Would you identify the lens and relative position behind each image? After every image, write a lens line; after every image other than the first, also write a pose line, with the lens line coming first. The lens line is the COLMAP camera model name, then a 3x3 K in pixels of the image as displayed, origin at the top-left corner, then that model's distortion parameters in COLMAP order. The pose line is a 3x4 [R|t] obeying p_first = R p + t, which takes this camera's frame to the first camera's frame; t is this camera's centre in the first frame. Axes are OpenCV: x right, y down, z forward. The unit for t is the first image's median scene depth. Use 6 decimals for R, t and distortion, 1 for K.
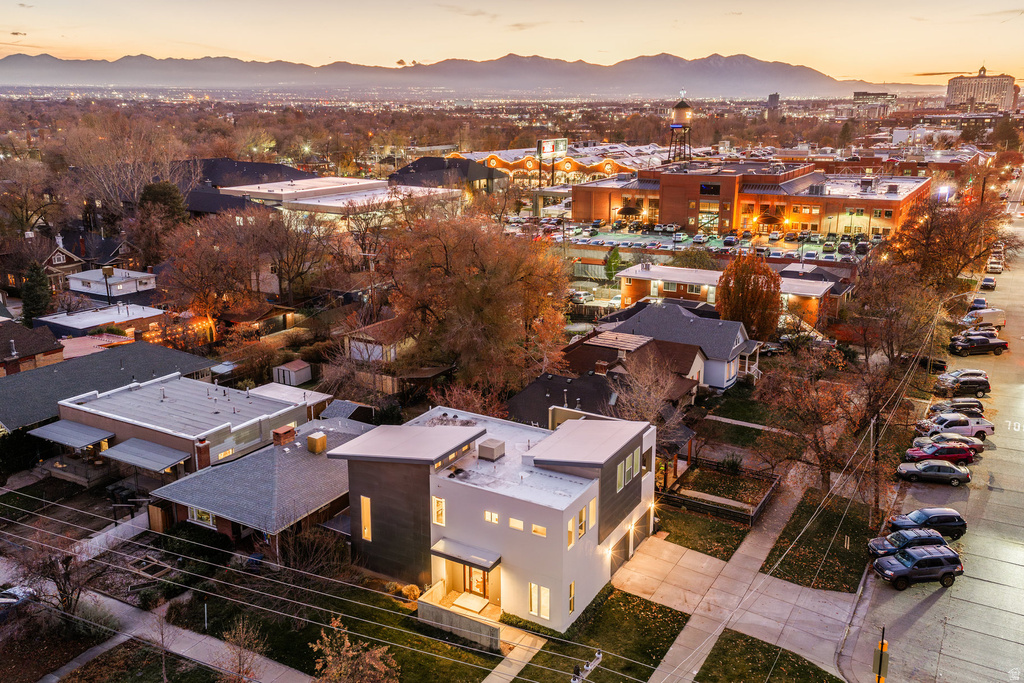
lens RADIAL K [[862.8, 0, 499.5], [0, 862.8, 319.7], [0, 0, 1]] dist [0.143411, -0.122438]
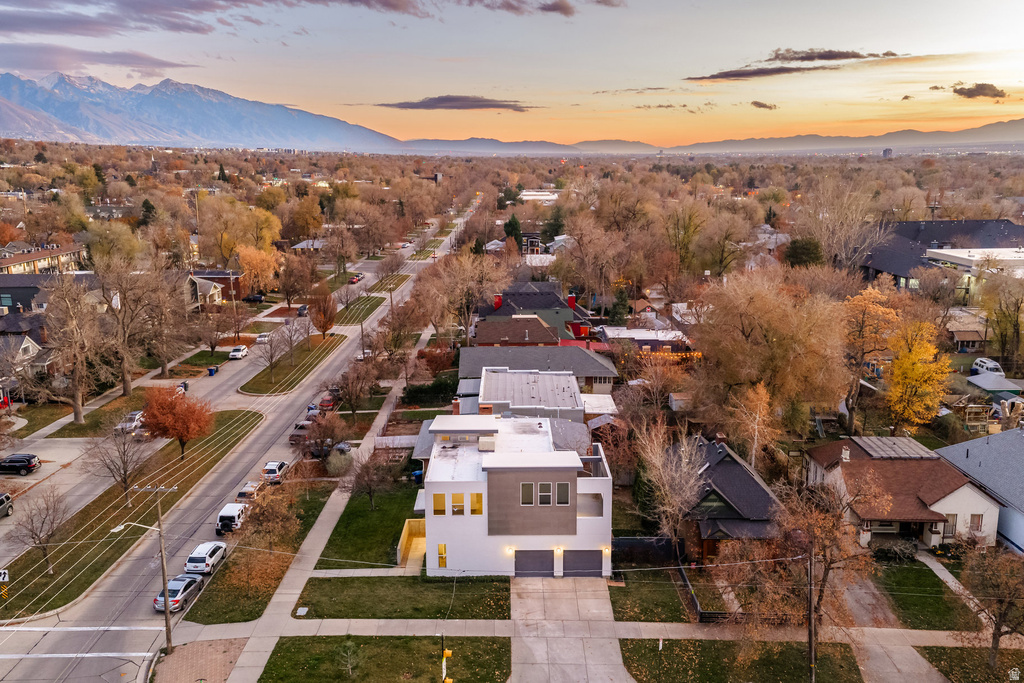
lens RADIAL K [[862.8, 0, 499.5], [0, 862.8, 319.7], [0, 0, 1]] dist [0.143411, -0.122438]
pose [[0.511671, 0.168758, -0.842445, 0.767376], [-0.213398, 0.974757, 0.065653, -0.090546], [0.832258, 0.146184, 0.534767, 0.197971]]
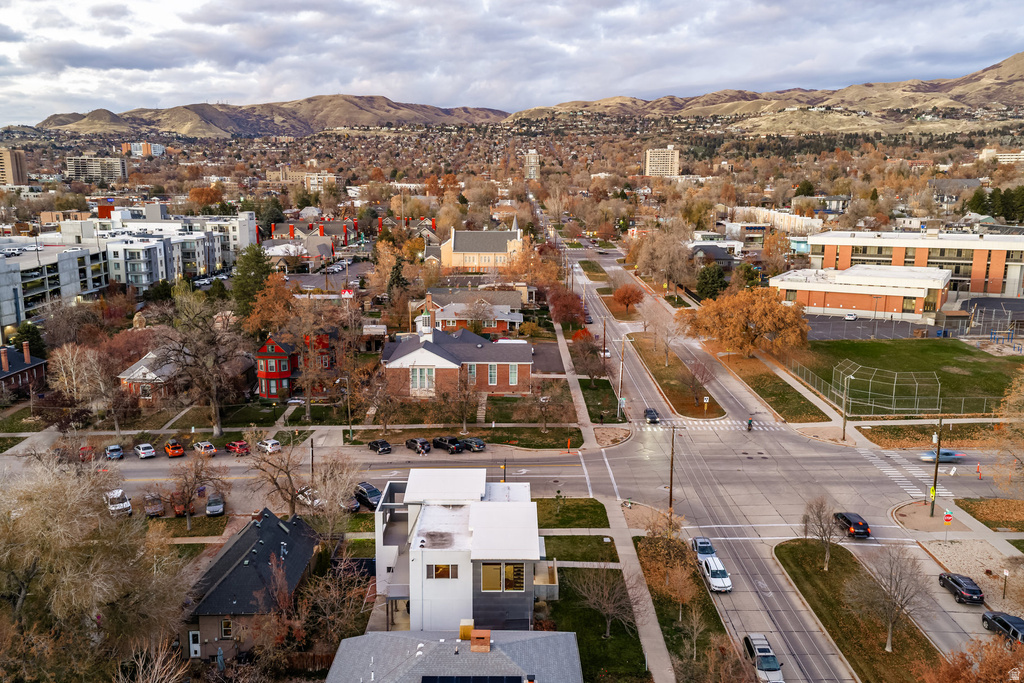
lens RADIAL K [[862.8, 0, 499.5], [0, 862.8, 319.7], [0, 0, 1]] dist [0.143411, -0.122438]
pose [[-0.510551, -0.132288, 0.849610, -0.853713], [0.208395, 0.939598, 0.271529, -0.369666], [-0.834212, 0.315684, -0.452144, 1.081105]]
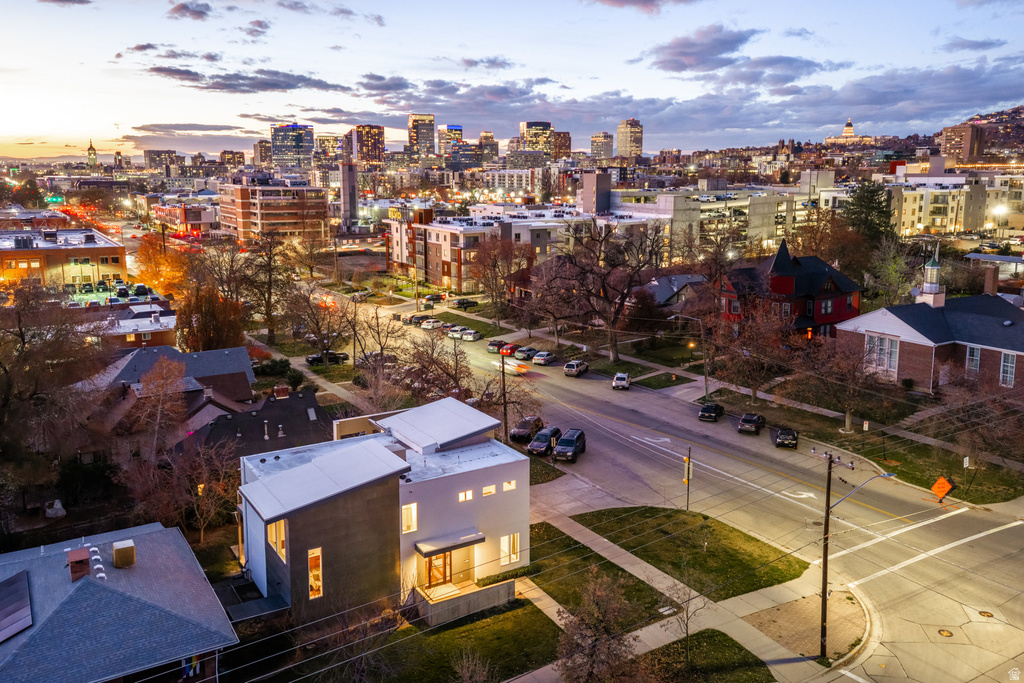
lens RADIAL K [[843.0, 0, 529.1], [0, 843.0, 336.8], [0, 0, 1]] dist [0.104314, -0.002537]
pose [[0.454377, -0.172072, 0.874032, -0.553483], [0.216037, 0.973161, 0.079278, -0.019047], [-0.864216, 0.152801, 0.479356, 0.261600]]
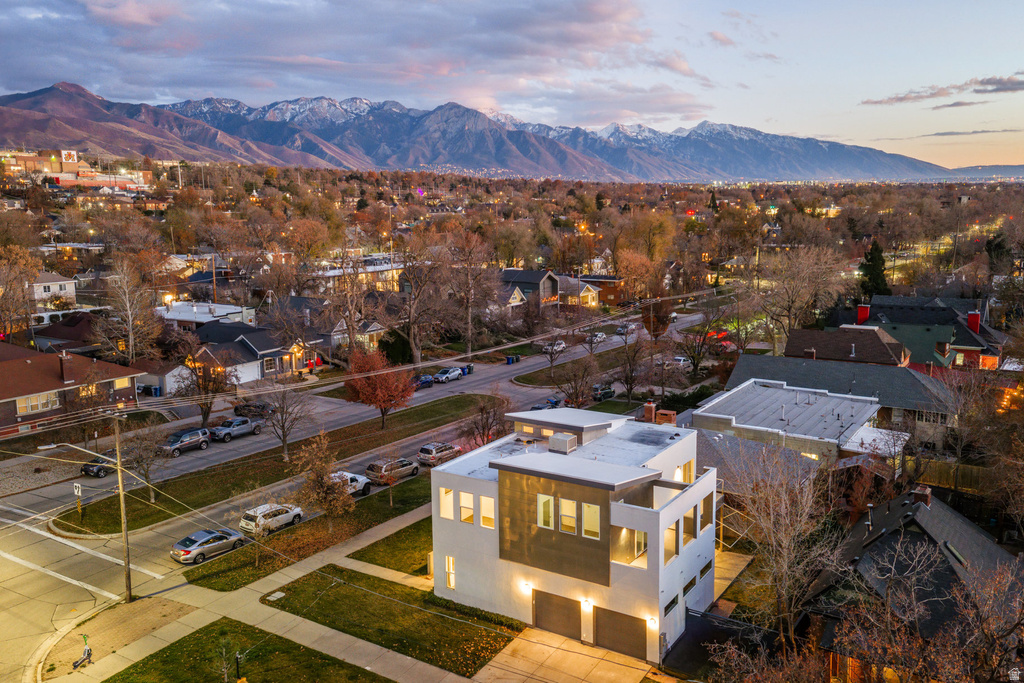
lens RADIAL K [[862.8, 0, 499.5], [0, 862.8, 319.7], [0, 0, 1]] dist [0.143411, -0.122438]
pose [[-0.041600, 0.152800, -0.987381, 0.668085], [-0.232413, 0.959648, 0.158301, -0.089124], [0.971727, 0.236065, -0.004409, 0.638945]]
